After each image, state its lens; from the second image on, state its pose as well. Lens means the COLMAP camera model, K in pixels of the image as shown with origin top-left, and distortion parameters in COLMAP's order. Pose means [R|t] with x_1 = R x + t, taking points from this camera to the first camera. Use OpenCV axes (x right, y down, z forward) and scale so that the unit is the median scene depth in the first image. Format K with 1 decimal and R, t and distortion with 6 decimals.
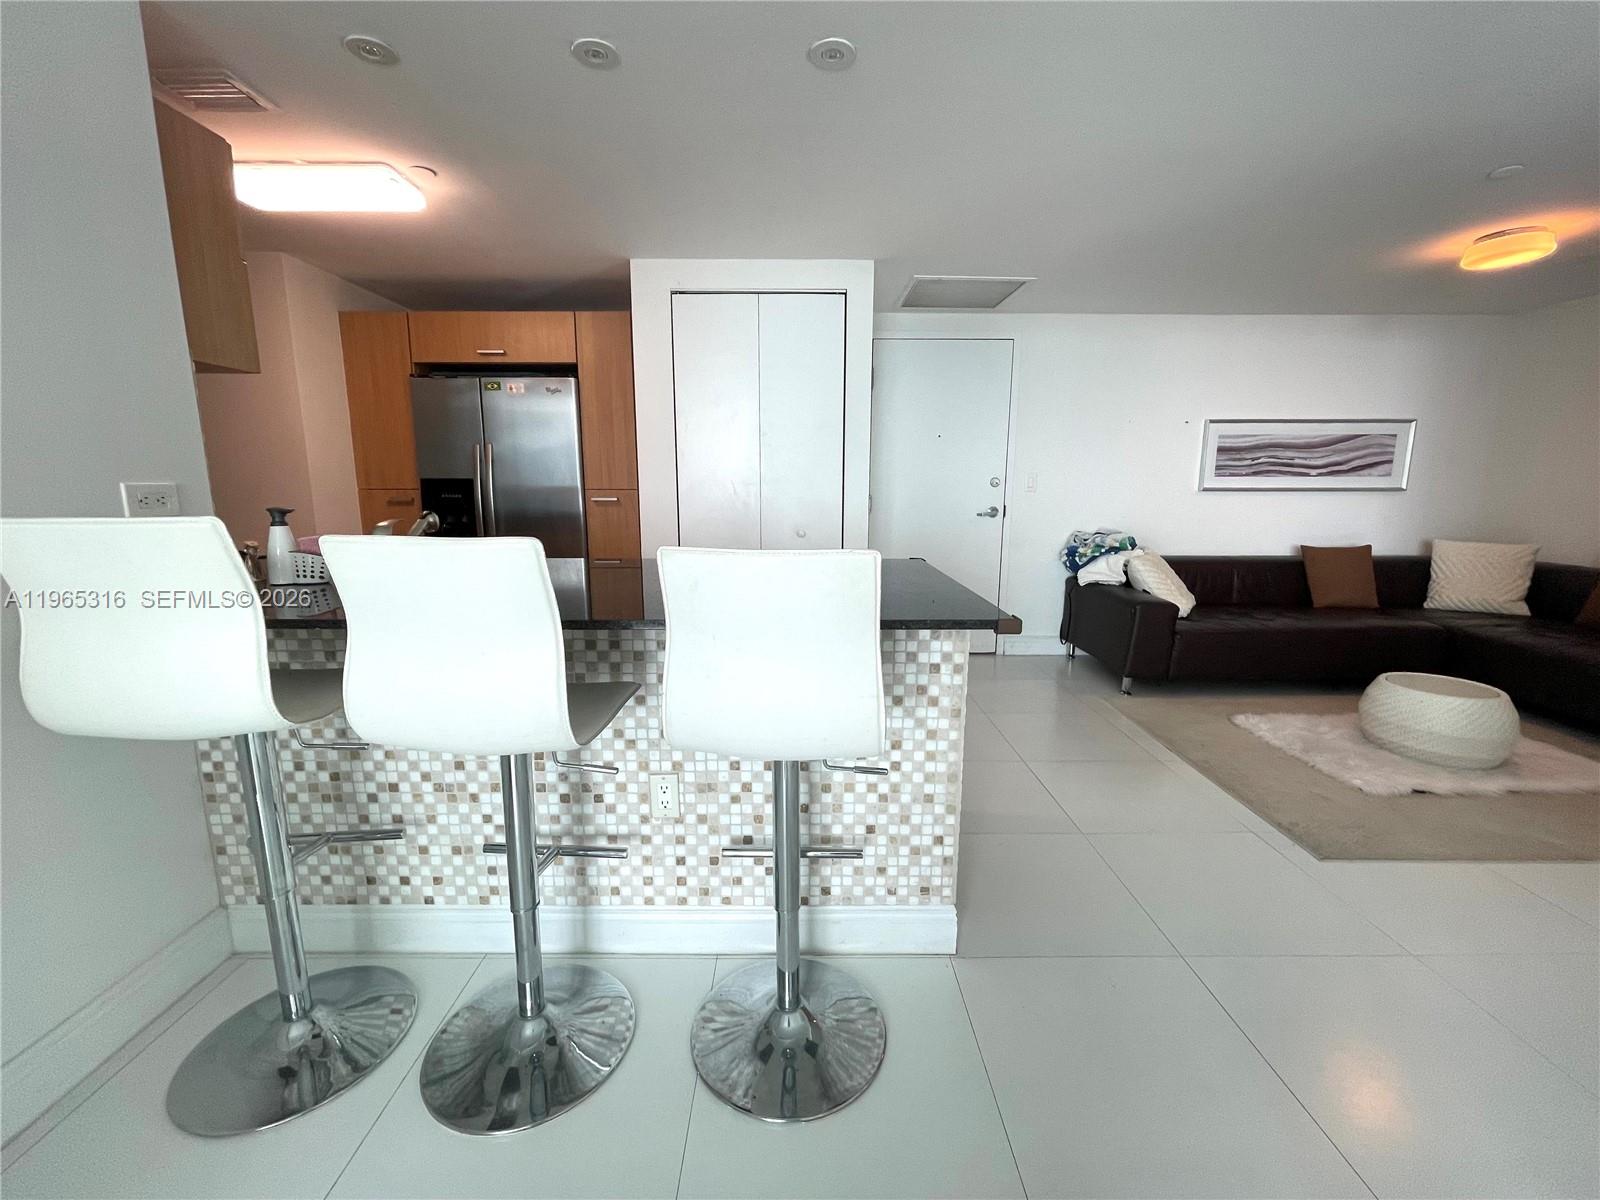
lens RADIAL K [[647.1, 0, 801.5], [0, 647.1, 594.9], [0, 0, 1]] dist [-0.000681, -0.002828]
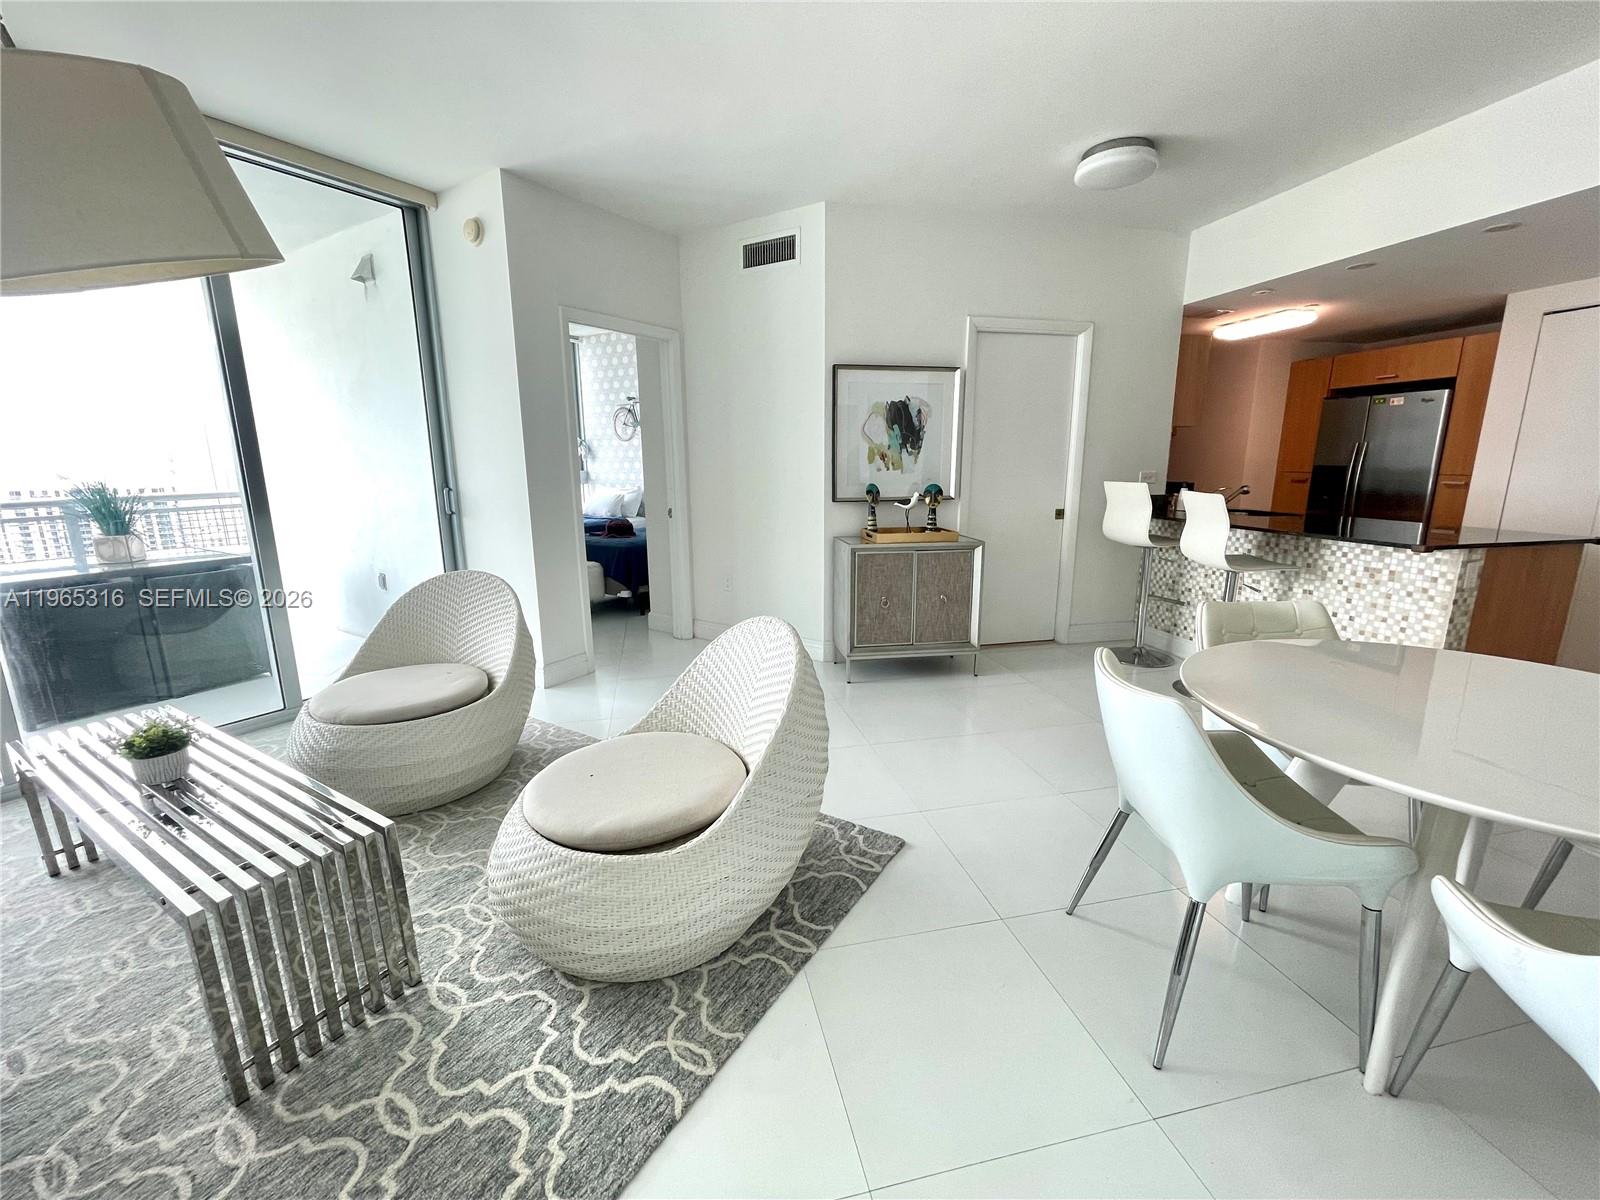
lens RADIAL K [[648.1, 0, 804.3], [0, 648.1, 594.3], [0, 0, 1]] dist [-0.001875, 0.005661]
pose [[0.211562, 0.197830, -0.957133, 1.535573], [-0.161604, 0.972901, 0.165369, 0.131304], [0.963912, 0.119691, 0.237800, -1.113387]]
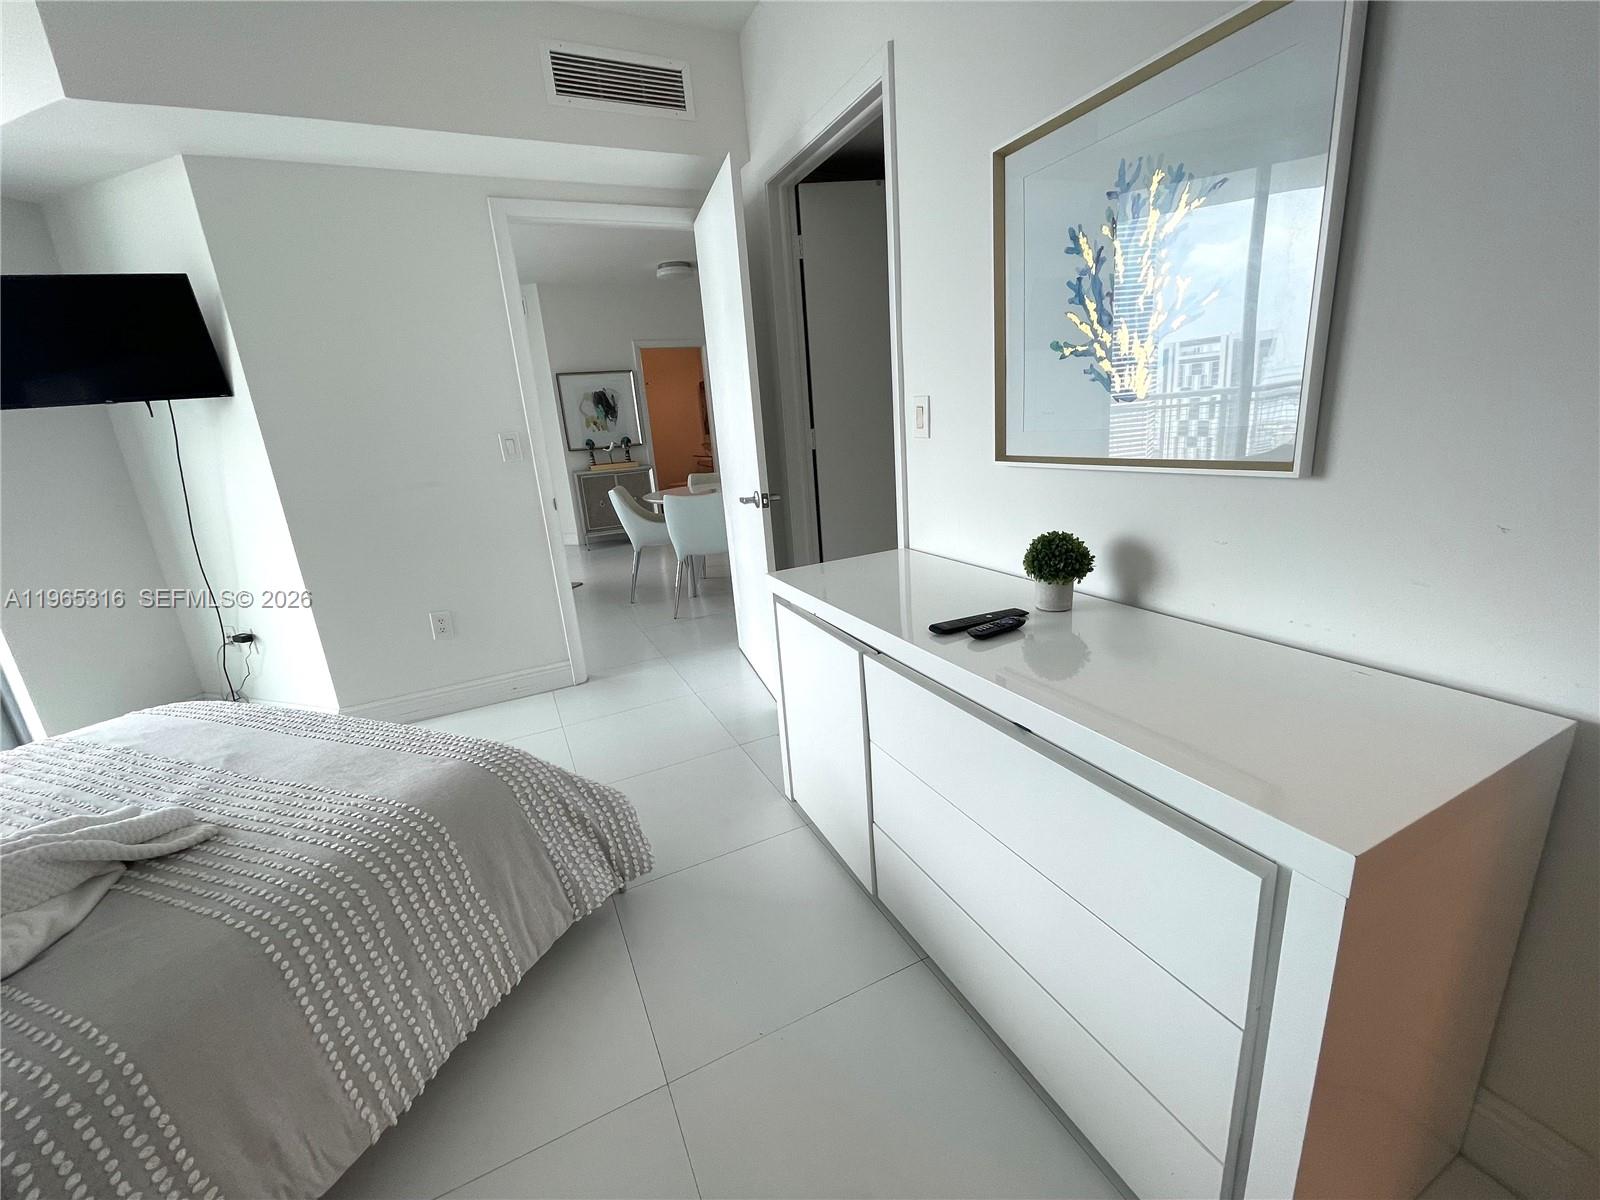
lens RADIAL K [[647.1, 0, 801.5], [0, 647.1, 594.9], [0, 0, 1]] dist [-0.000681, -0.002828]
pose [[0.429789, 0.209168, -0.878368, 3.799963], [-0.078753, 0.977775, 0.194305, 0.152766], [0.899488, -0.014336, 0.436709, -0.964666]]
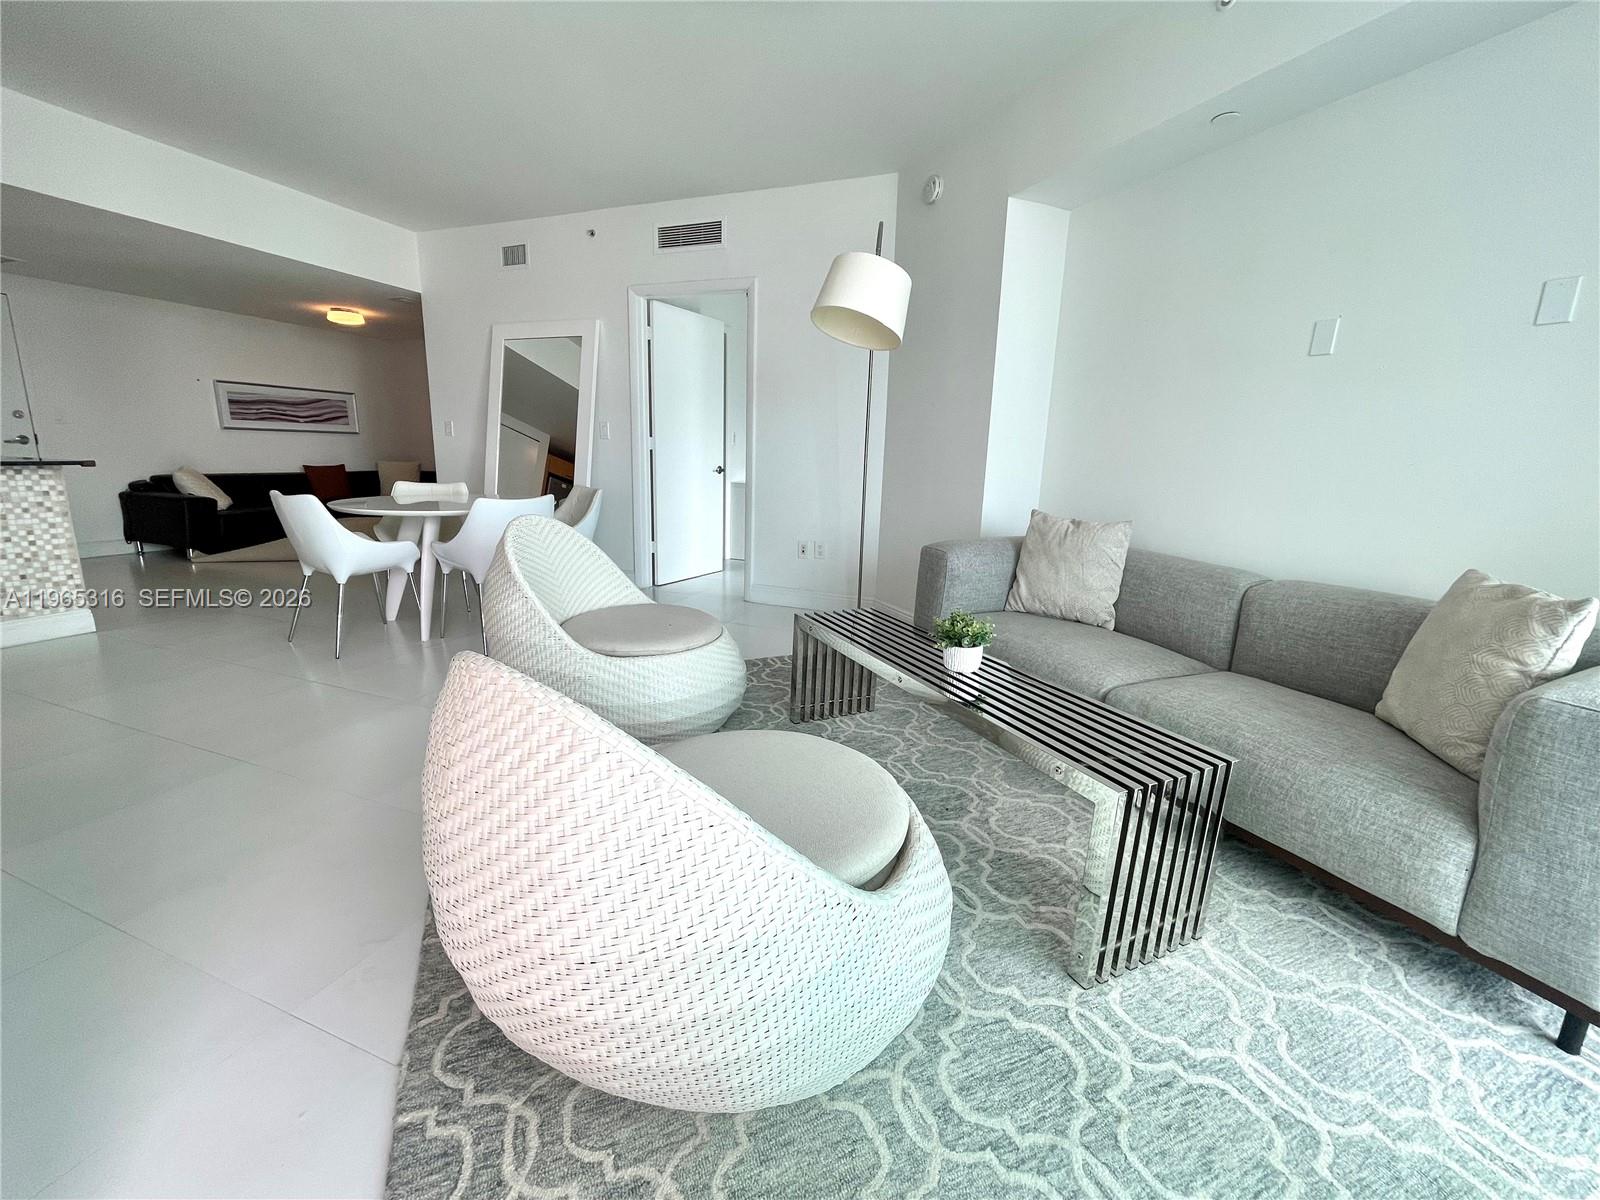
lens RADIAL K [[647.1, 0, 801.5], [0, 647.1, 594.9], [0, 0, 1]] dist [-0.000681, -0.002828]
pose [[0.359402, -0.188038, 0.914041, -0.879357], [0.128149, 0.980154, 0.151250, 0.427023], [-0.924342, 0.062774, 0.376366, -2.043692]]
